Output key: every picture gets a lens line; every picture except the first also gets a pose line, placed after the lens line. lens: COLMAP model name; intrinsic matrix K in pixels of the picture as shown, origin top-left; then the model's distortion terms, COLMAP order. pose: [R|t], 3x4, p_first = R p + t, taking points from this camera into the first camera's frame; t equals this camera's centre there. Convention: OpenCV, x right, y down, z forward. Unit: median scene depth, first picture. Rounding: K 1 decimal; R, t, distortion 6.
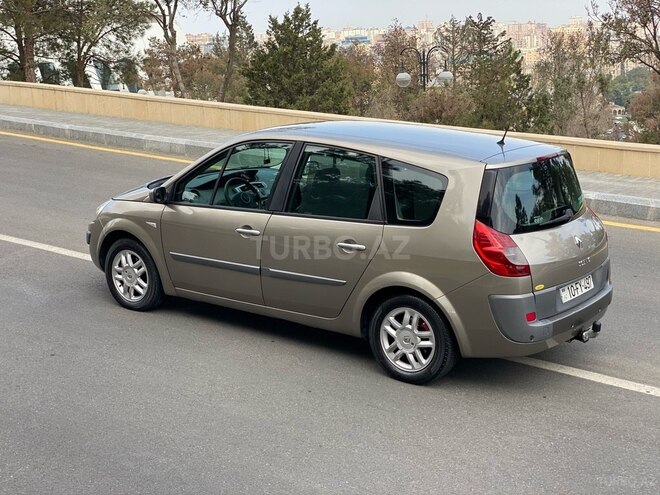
lens RADIAL K [[974.5, 0, 329.6], [0, 974.5, 250.1], [0, 0, 1]] dist [0.122147, 0.000000]
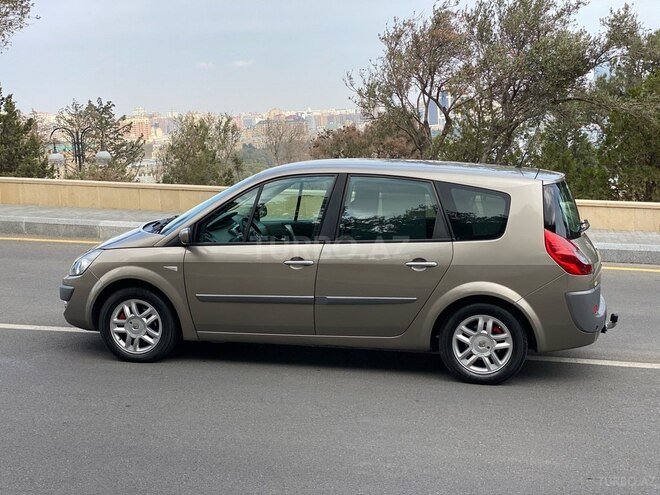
lens RADIAL K [[974.5, 0, 330.2], [0, 974.5, 247.6], [0, 0, 1]] dist [0.122147, 0.000000]
pose [[0.915051, -0.062484, 0.398469, -0.462381], [0.097772, 0.992825, -0.068841, 0.038897], [-0.391308, 0.101952, 0.914595, 0.046310]]
